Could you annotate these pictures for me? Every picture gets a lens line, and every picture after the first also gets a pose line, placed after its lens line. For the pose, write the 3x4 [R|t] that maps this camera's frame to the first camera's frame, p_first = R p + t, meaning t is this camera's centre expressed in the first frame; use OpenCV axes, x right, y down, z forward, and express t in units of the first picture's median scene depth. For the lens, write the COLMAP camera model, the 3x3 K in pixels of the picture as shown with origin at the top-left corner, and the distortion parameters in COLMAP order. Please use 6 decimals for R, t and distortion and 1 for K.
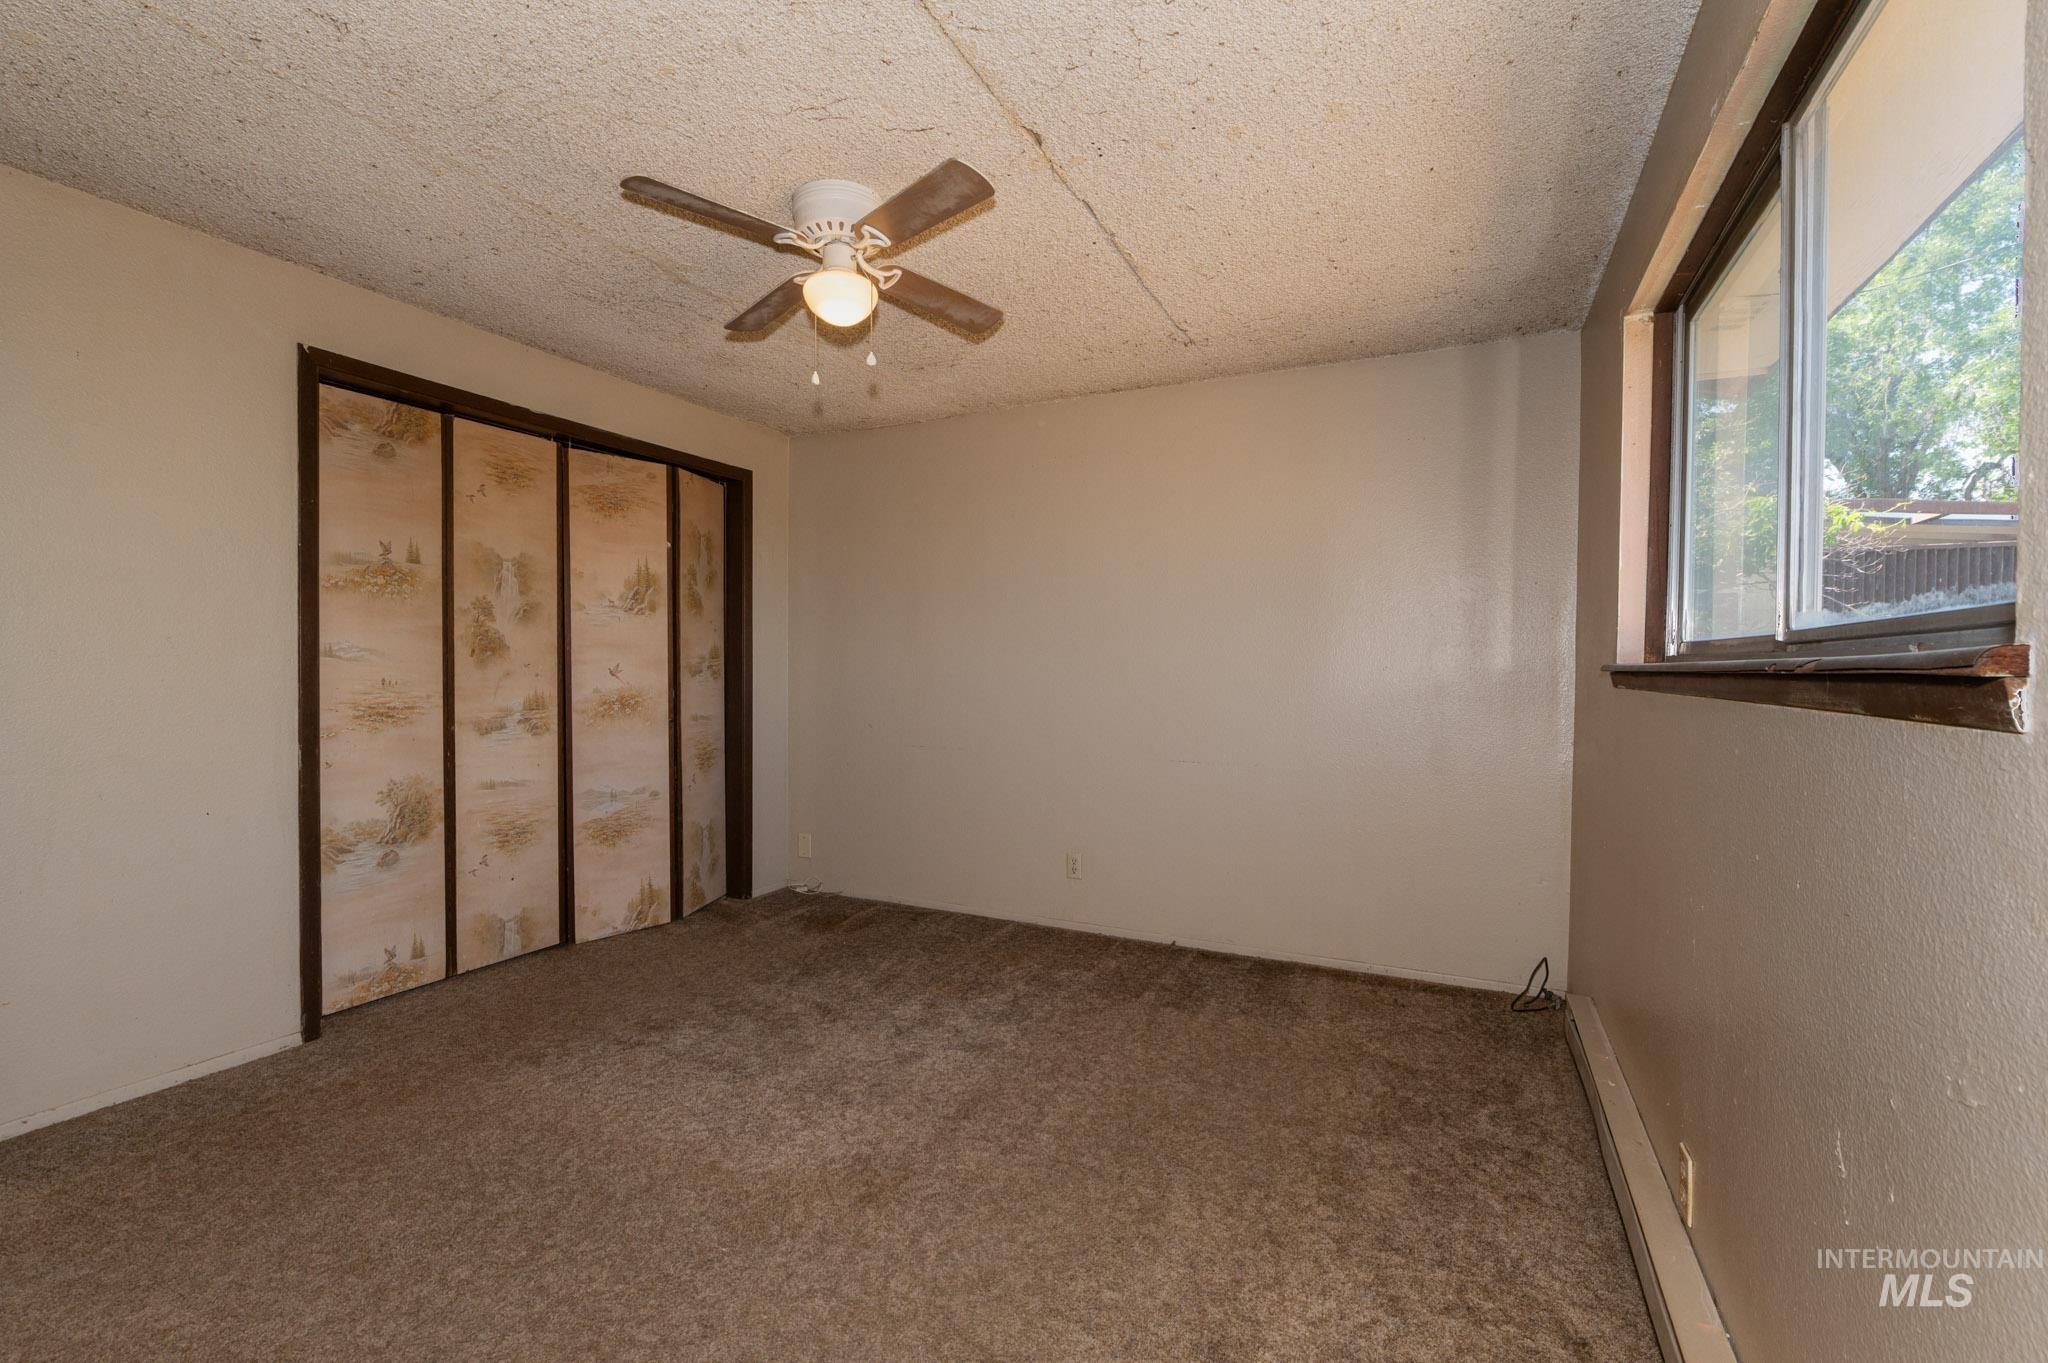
lens RADIAL K [[829.4, 0, 1022.2], [0, 829.4, 675.8], [0, 0, 1]] dist [-0.001792, -0.000138]
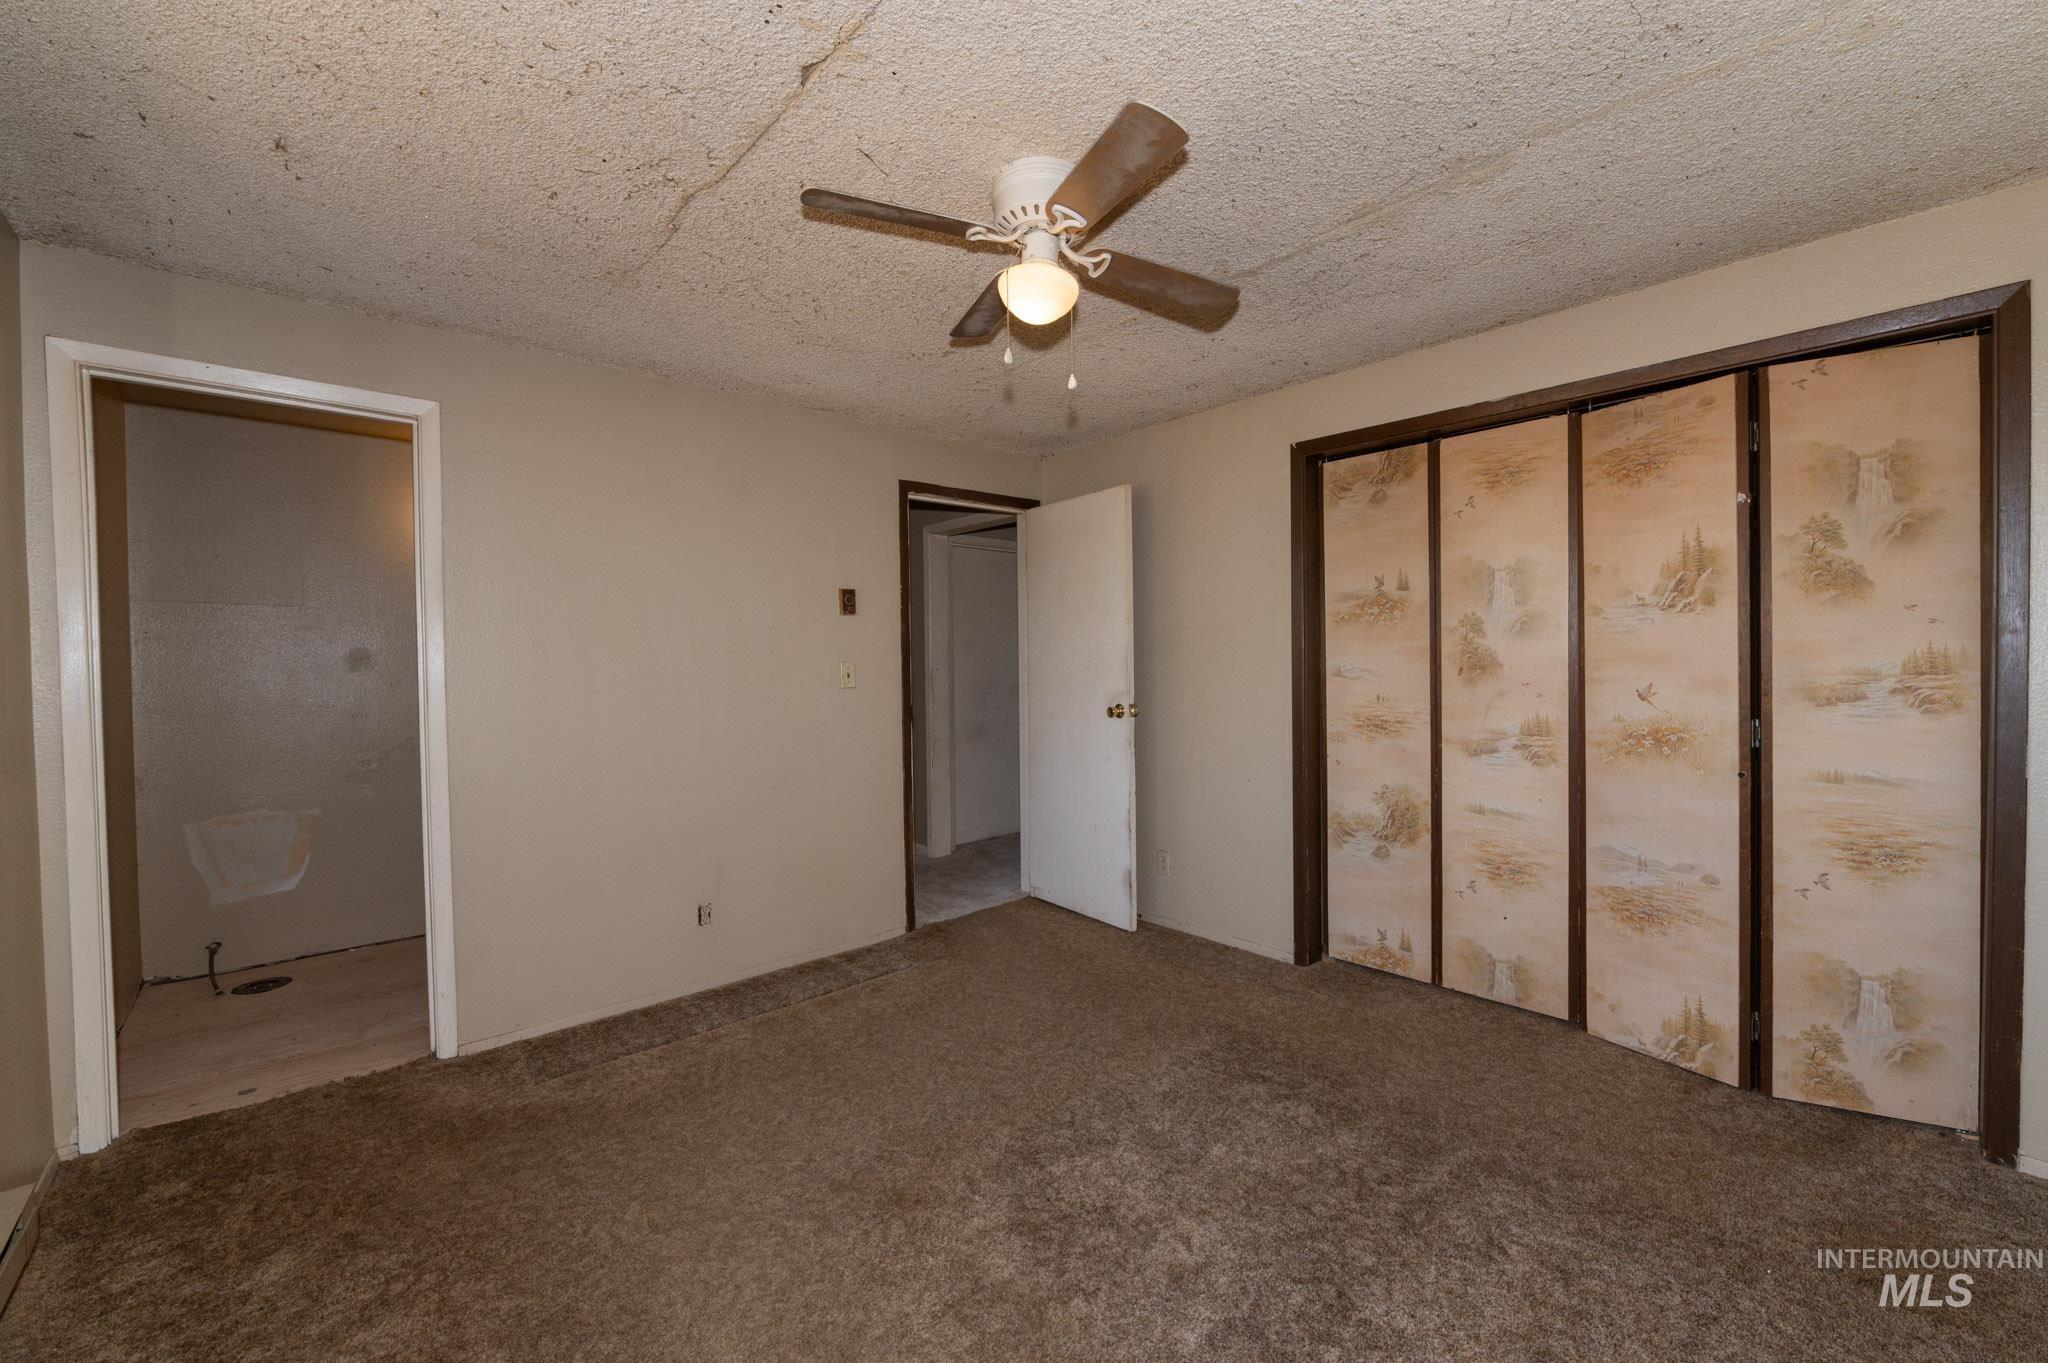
lens RADIAL K [[829.4, 0, 1065.7], [0, 829.4, 681.7], [0, 0, 1]] dist [-0.001792, -0.000138]
pose [[-0.324340, 0.018789, -0.945754, 0.410517], [-0.002717, 0.999780, 0.020794, -0.033764], [0.945937, 0.009314, -0.324218, 0.853629]]
